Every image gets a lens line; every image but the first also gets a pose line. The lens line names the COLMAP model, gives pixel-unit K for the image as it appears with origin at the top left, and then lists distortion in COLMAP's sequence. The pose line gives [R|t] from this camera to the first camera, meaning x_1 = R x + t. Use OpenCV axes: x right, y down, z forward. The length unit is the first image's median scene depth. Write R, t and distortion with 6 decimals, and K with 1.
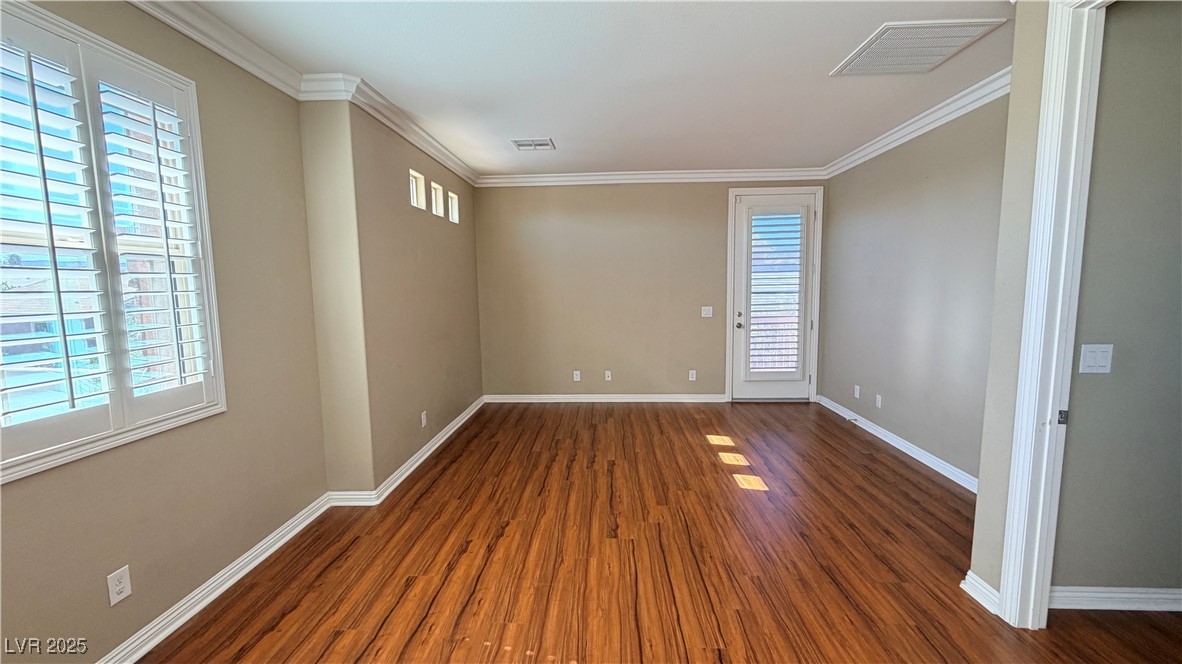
lens RADIAL K [[474.2, 0, 585.6], [0, 474.2, 337.7], [0, 0, 1]] dist [-0.018176, 0.000148]
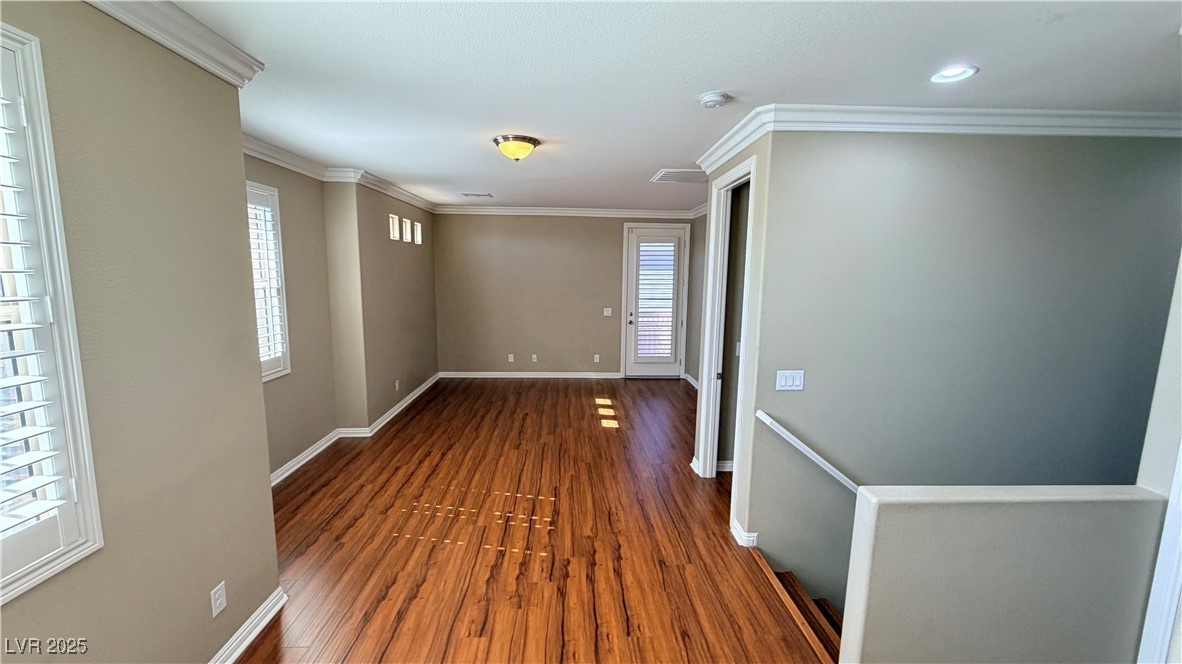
lens RADIAL K [[473.3, 0, 586.6], [0, 473.3, 333.6], [0, 0, 1]] dist [0.000330, 0.000015]
pose [[0.995389, 0.014983, 0.094738, 0.086592], [-0.016901, 0.999668, 0.019474, -0.022725], [-0.094415, -0.020985, 0.995312, -0.447004]]
